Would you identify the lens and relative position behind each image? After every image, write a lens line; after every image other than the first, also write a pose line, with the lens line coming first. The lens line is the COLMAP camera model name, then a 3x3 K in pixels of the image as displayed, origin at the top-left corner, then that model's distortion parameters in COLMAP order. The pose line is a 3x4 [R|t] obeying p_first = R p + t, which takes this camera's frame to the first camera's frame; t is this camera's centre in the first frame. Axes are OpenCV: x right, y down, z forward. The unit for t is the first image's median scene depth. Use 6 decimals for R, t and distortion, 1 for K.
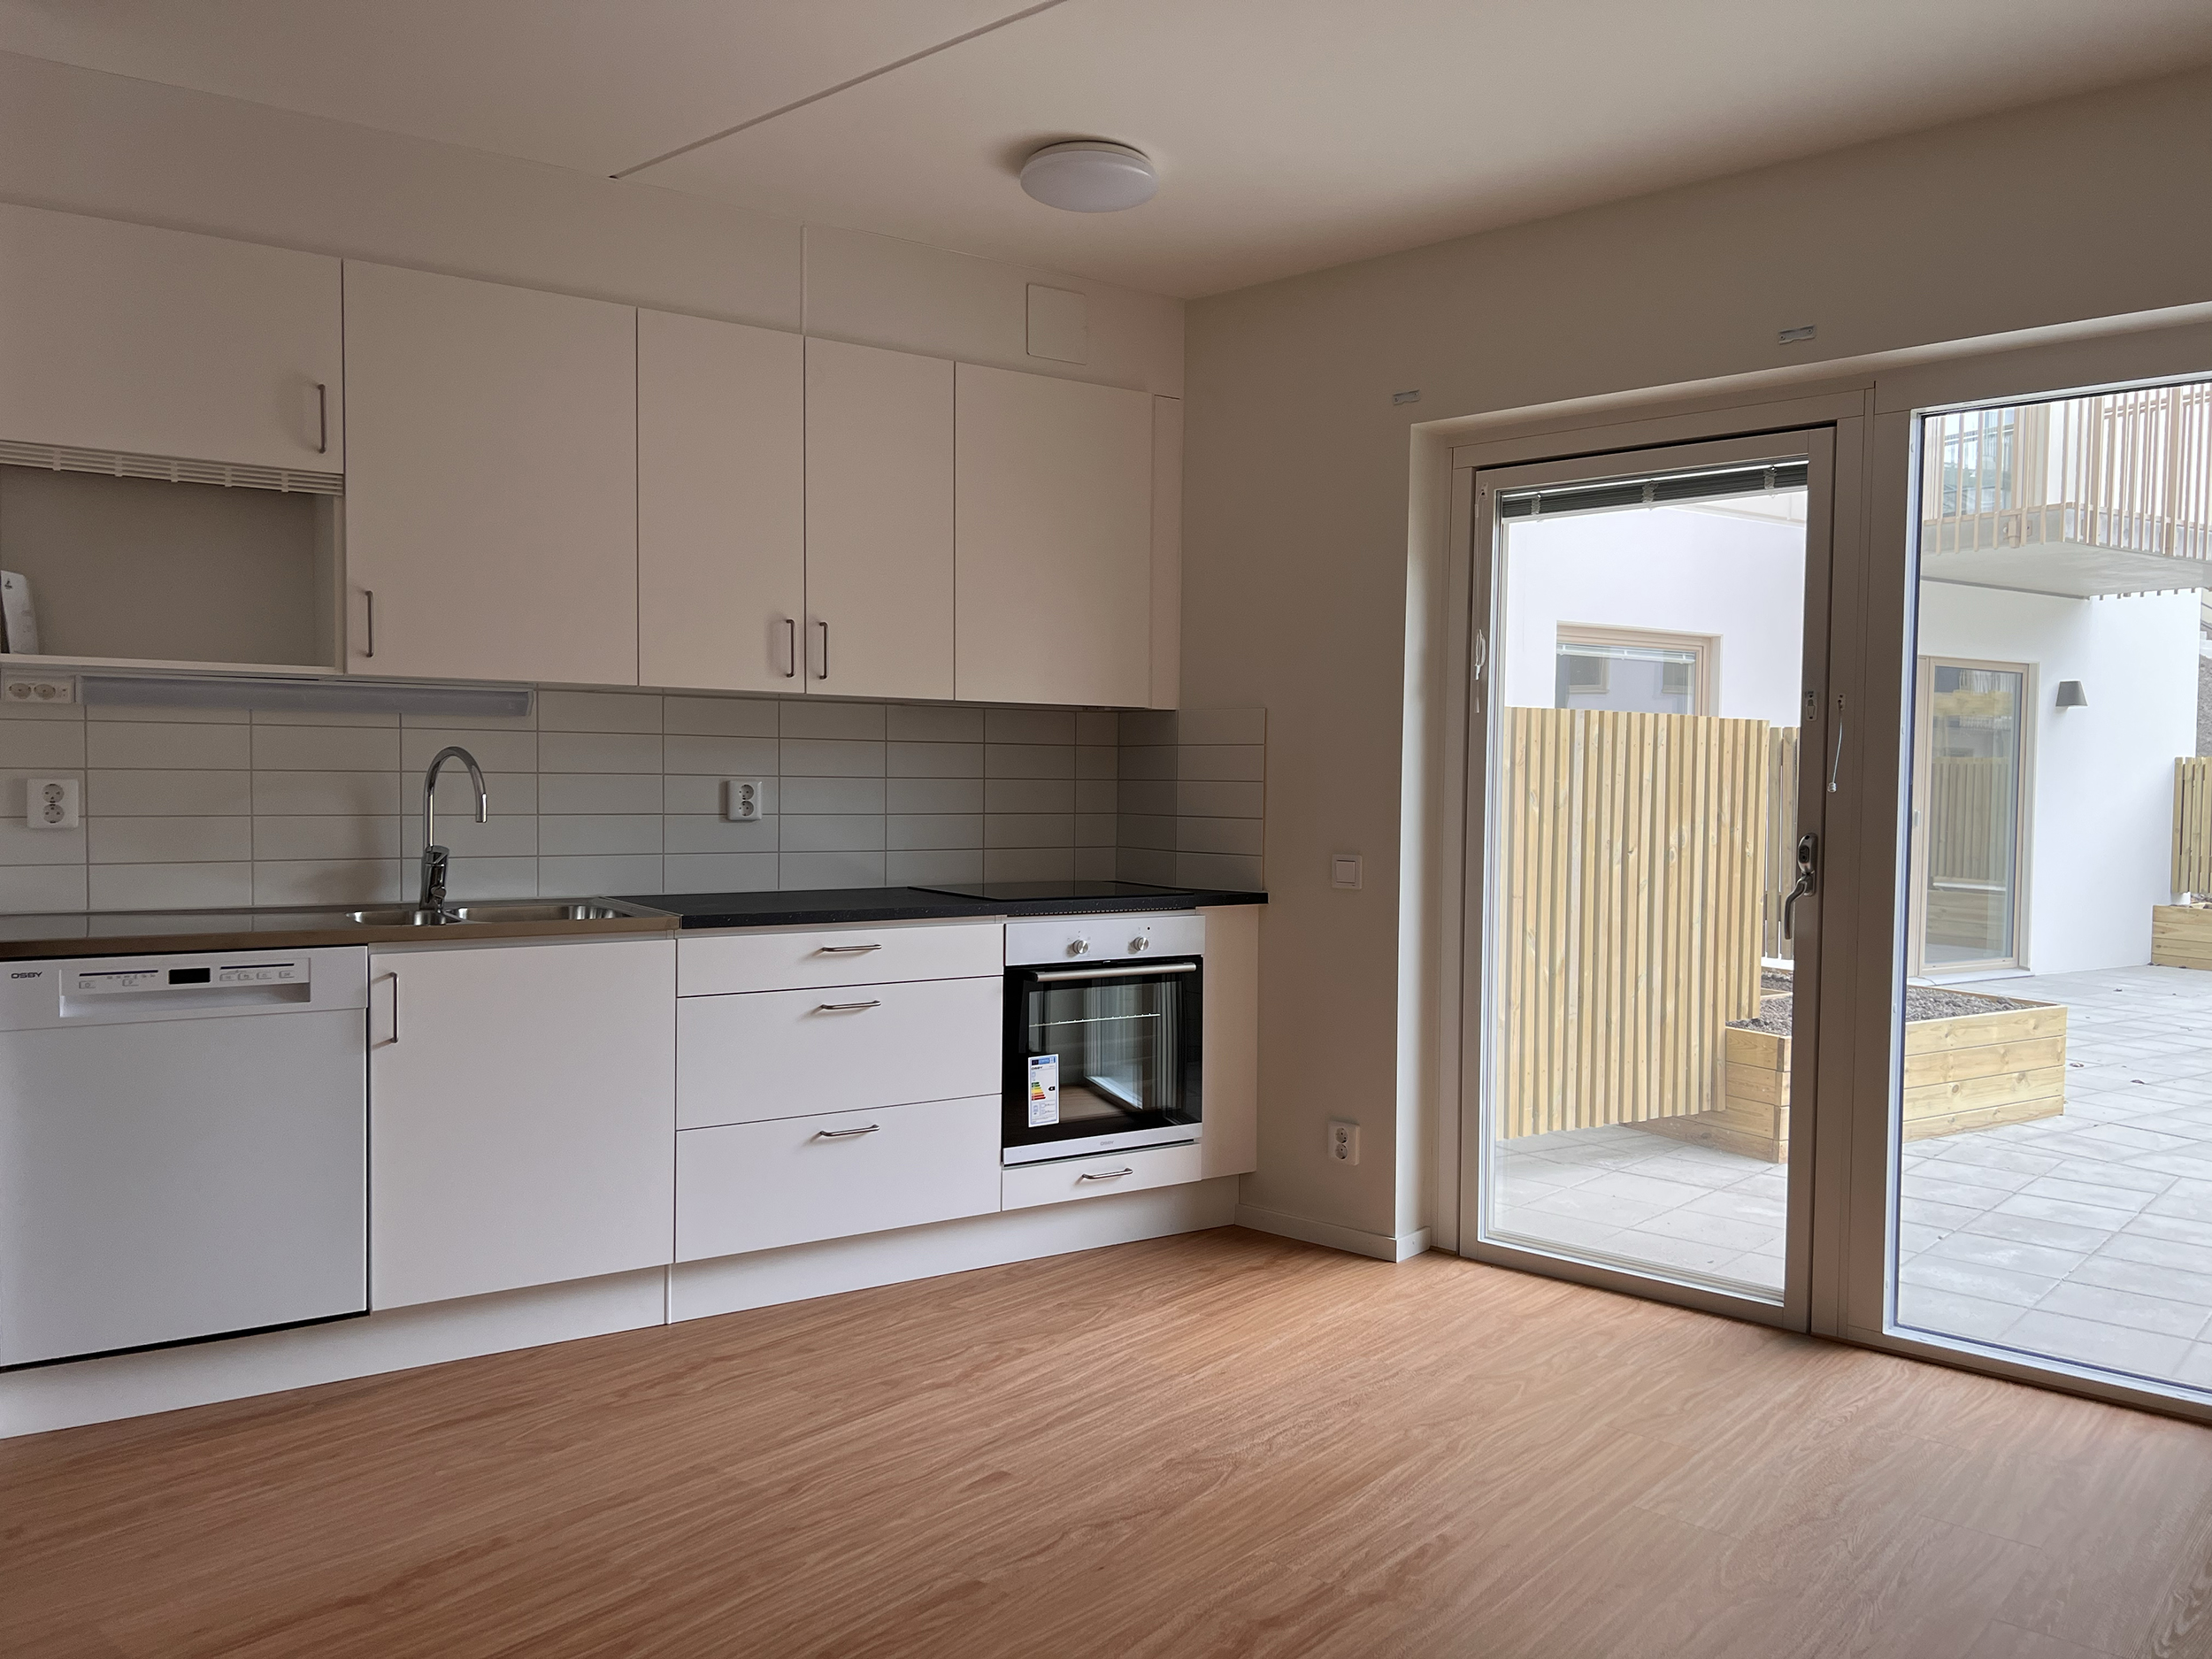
lens RADIAL K [[1657.1, 0, 1108.4], [0, 1657.1, 846.7], [0, 0, 1]] dist [0.054140, 0.000387]
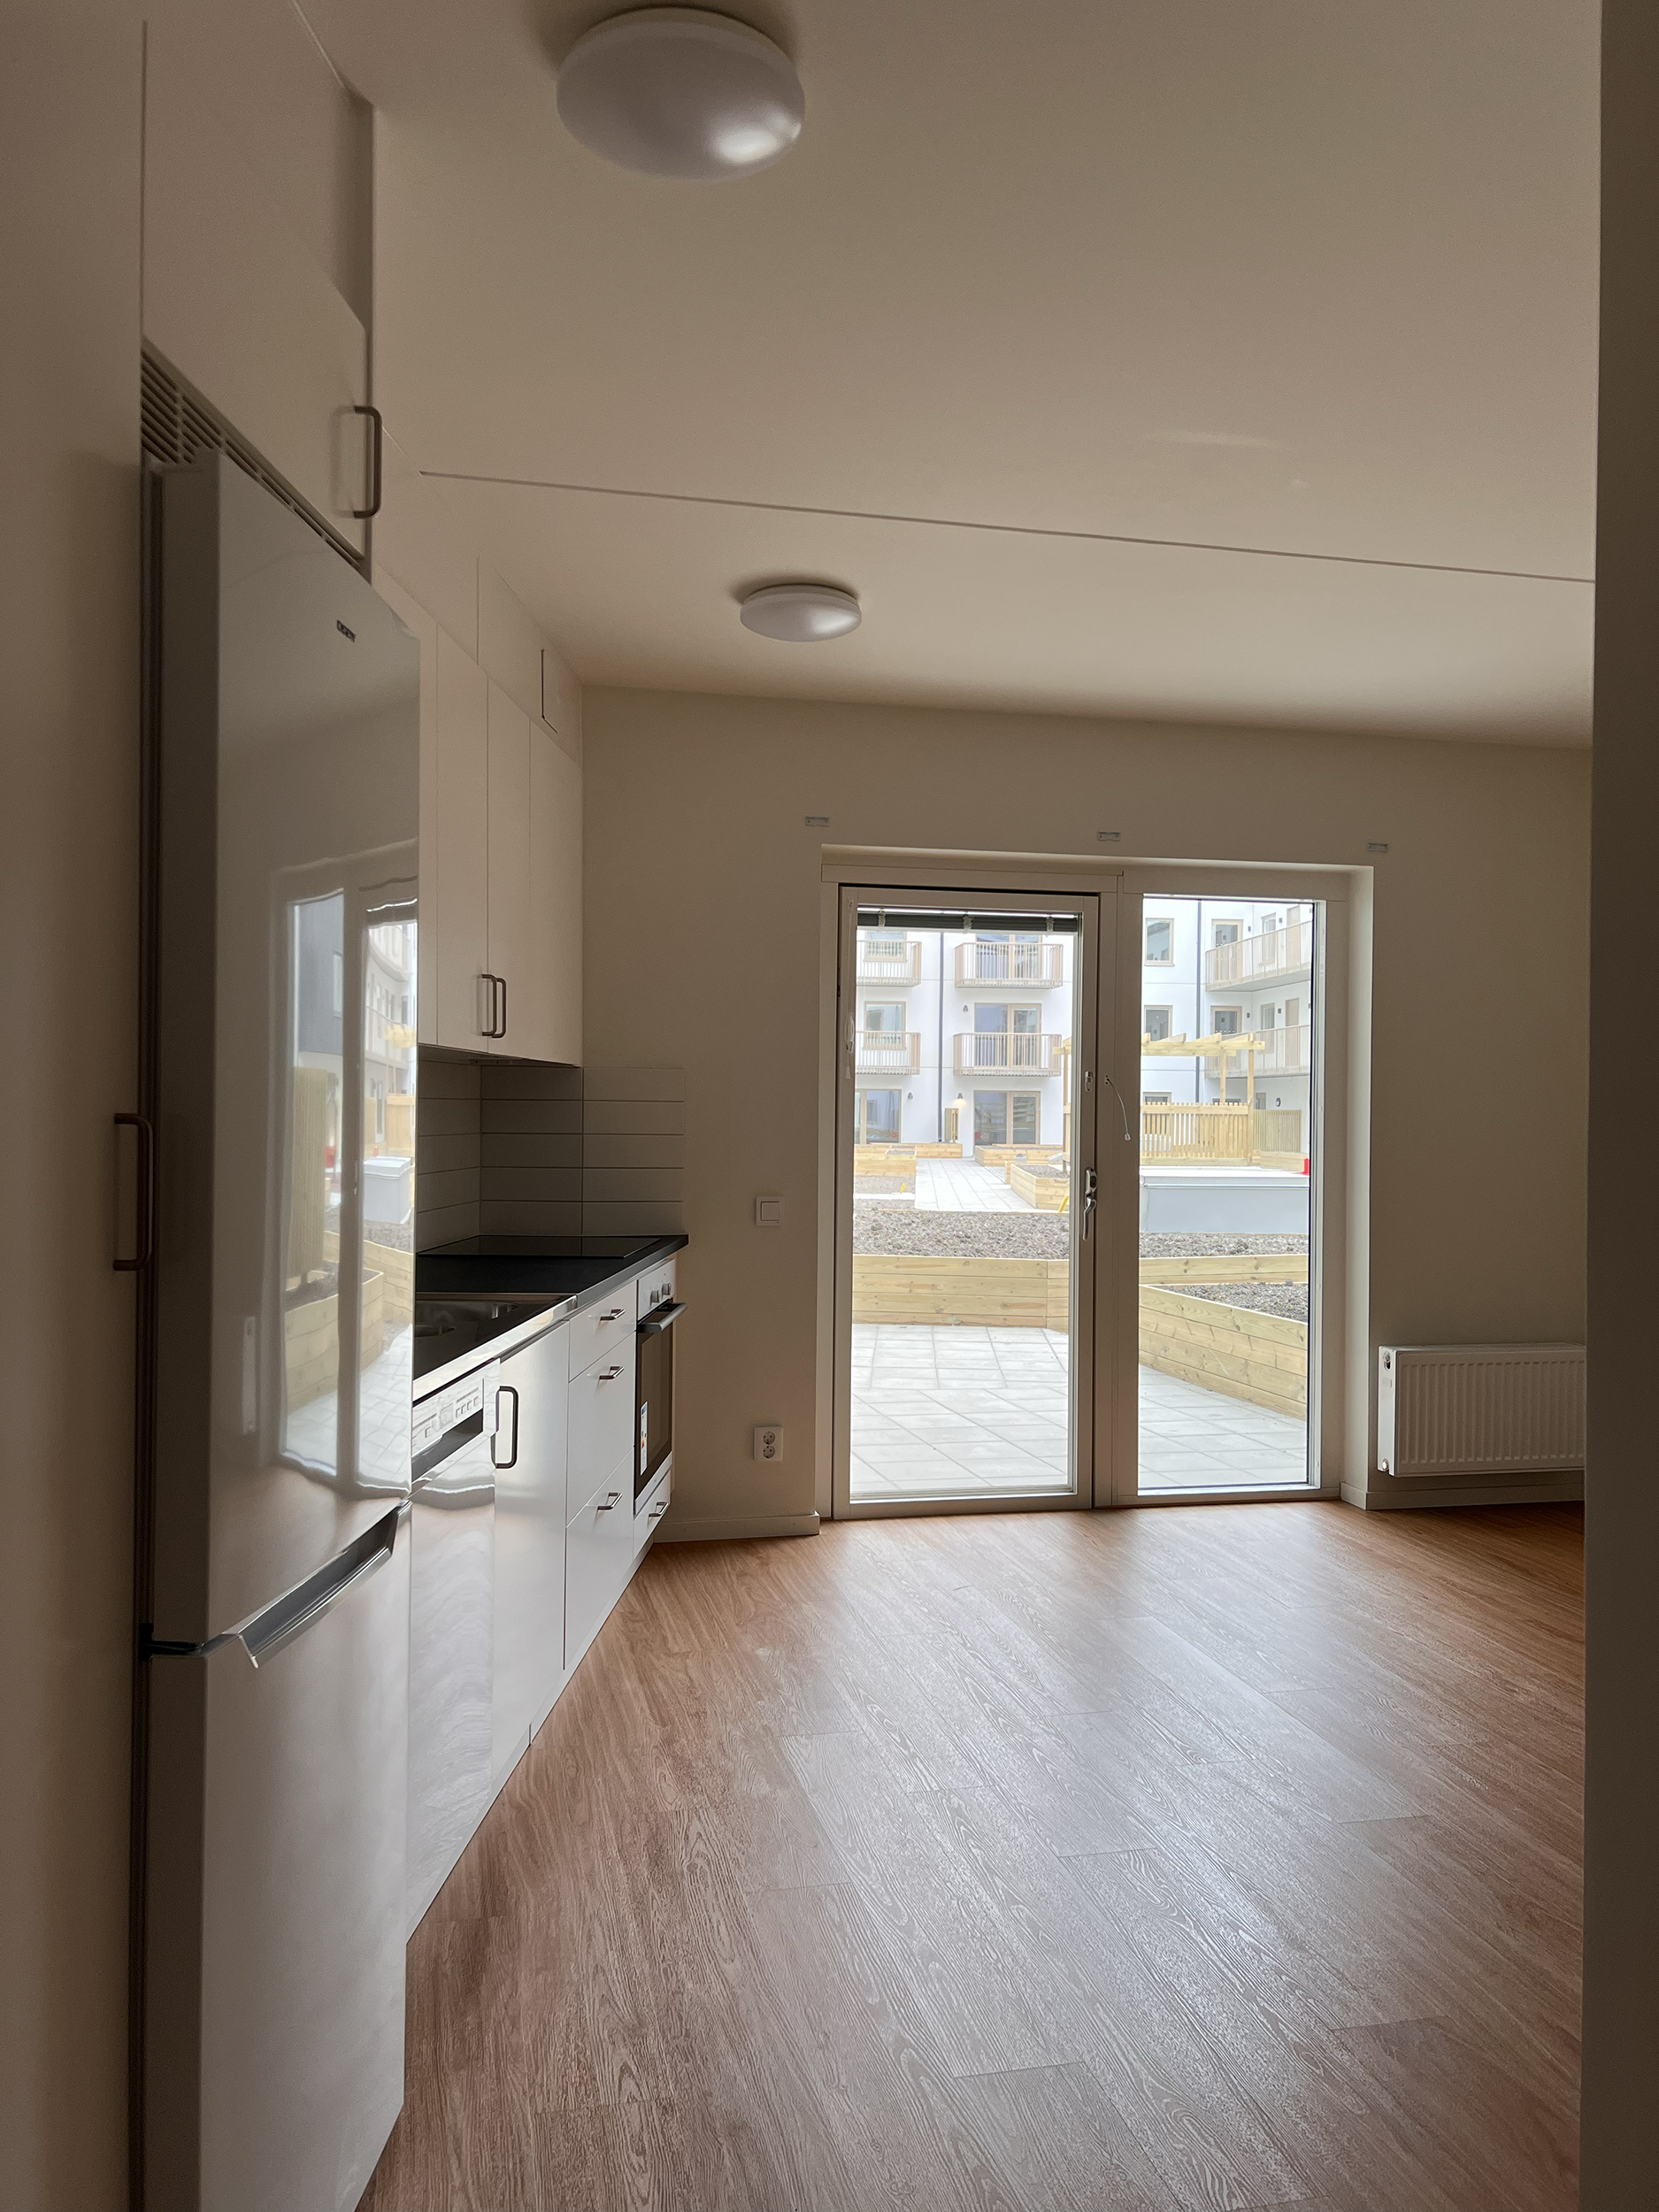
lens RADIAL K [[1657.1, 0, 825.9], [0, 1657.1, 1084.2], [0, 0, 1]] dist [0.054140, 0.000387]
pose [[0.611463, 0.004581, 0.791260, -0.869074], [0.039669, 0.998548, -0.036437, -0.034643], [-0.790278, 0.053668, 0.610394, 0.278385]]
